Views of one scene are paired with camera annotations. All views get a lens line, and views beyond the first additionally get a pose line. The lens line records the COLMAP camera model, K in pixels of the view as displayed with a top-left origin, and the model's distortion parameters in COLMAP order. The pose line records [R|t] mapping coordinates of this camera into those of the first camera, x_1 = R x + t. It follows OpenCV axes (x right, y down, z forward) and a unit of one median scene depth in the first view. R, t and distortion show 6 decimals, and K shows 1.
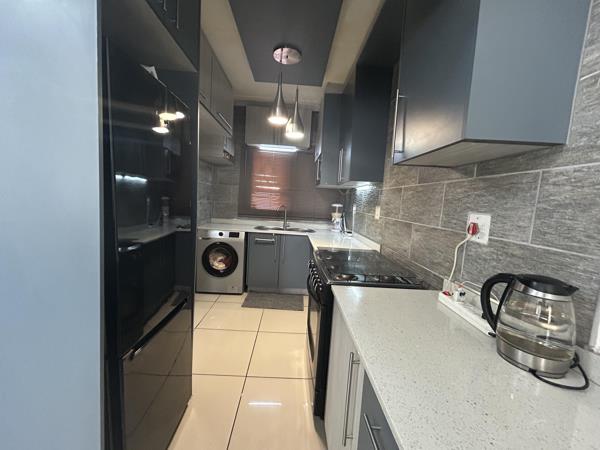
lens RADIAL K [[242.8, 0, 297.7], [0, 242.8, 223.9], [0, 0, 1]] dist [0.000845, 0.000378]
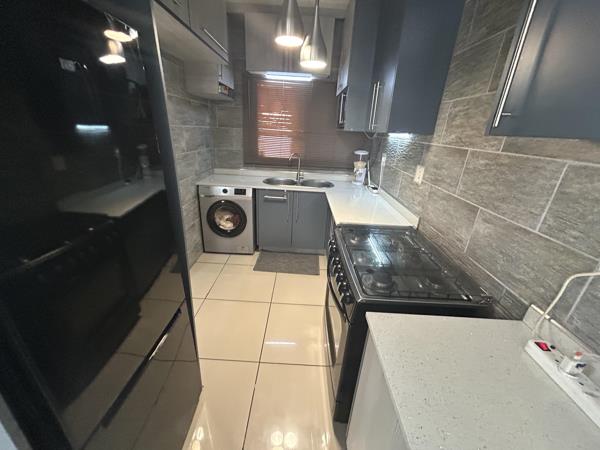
lens RADIAL K [[242.8, 0, 297.7], [0, 242.8, 223.9], [0, 0, 1]] dist [0.000845, 0.000378]
pose [[0.998764, 0.007886, -0.049073, -0.013196], [0.005908, 0.961496, 0.274754, -0.081956], [0.049350, -0.274704, 0.960261, 0.145680]]
